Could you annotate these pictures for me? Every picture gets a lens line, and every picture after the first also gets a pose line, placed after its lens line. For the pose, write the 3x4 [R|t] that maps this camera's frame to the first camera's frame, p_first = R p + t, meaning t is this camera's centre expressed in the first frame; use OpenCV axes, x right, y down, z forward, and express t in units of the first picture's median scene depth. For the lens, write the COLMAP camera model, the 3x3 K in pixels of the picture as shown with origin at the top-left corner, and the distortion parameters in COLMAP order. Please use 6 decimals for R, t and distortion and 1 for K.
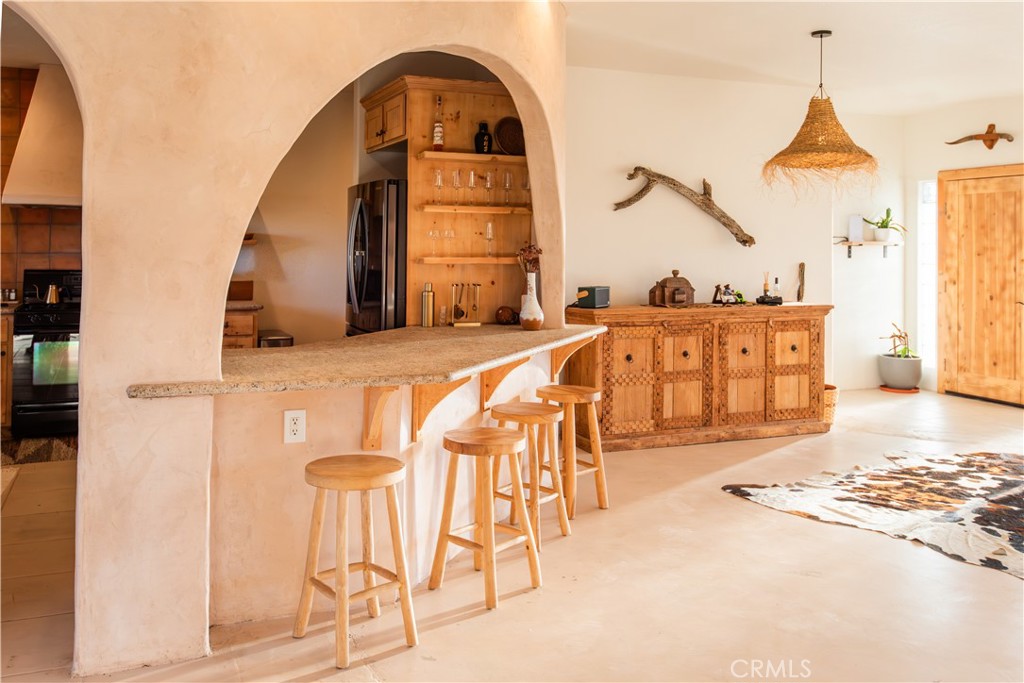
lens RADIAL K [[903.1, 0, 504.9], [0, 903.1, 297.0], [0, 0, 1]] dist [0.031188, 0.016257]
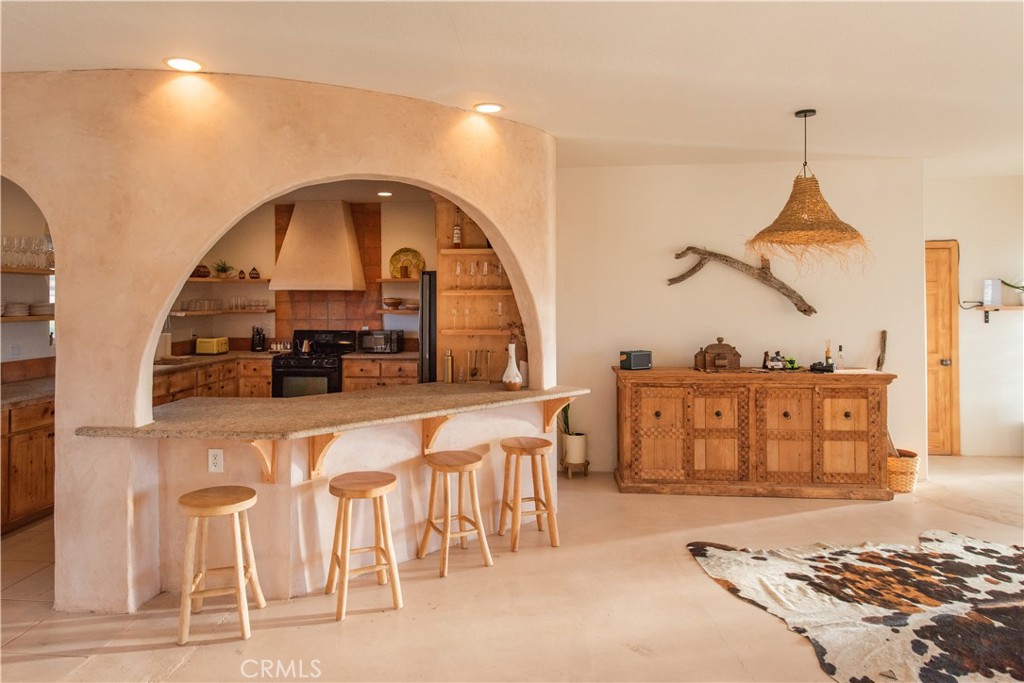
lens RADIAL K [[646.3, 0, 509.3], [0, 646.3, 331.1], [0, 0, 1]] dist [0.033914, -0.013904]
pose [[0.882403, 0.014335, -0.470277, 0.360197], [-0.015748, 0.999876, 0.000930, -0.036877], [0.470232, 0.006586, 0.882519, 0.180477]]
